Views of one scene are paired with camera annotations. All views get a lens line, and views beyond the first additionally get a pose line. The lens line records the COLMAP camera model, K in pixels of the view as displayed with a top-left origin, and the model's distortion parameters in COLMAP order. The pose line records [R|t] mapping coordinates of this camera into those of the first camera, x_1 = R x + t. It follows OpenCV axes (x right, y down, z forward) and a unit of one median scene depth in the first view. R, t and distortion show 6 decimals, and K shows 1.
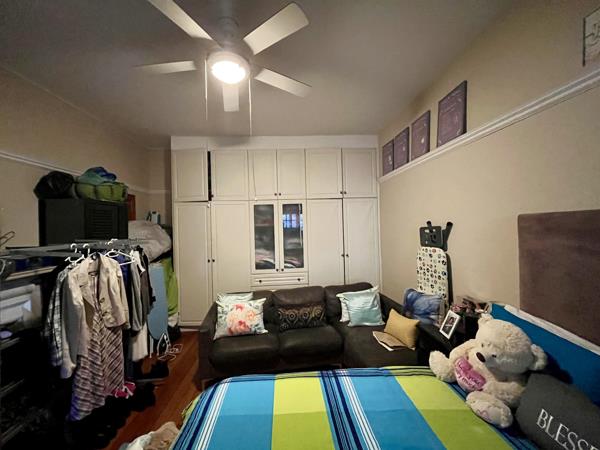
lens RADIAL K [[242.3, 0, 299.0], [0, 242.3, 225.8], [0, 0, 1]] dist [-0.002461, -0.000359]
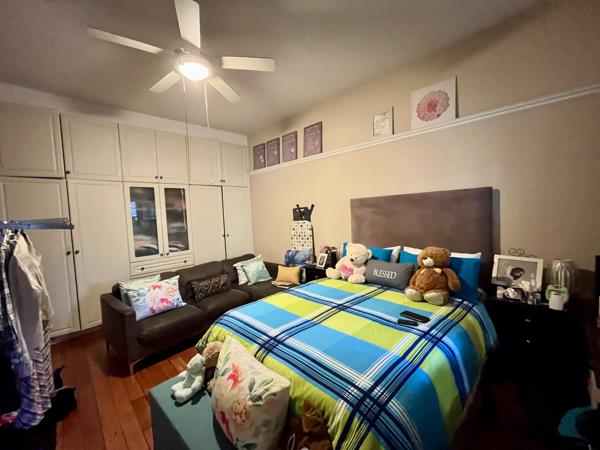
lens RADIAL K [[242.3, 0, 299.0], [0, 242.3, 225.8], [0, 0, 1]] dist [-0.002461, -0.000359]
pose [[0.748670, -0.042868, 0.661555, -0.456555], [0.020647, 0.998931, 0.041365, 0.050527], [-0.662621, -0.017310, 0.748755, -0.148942]]
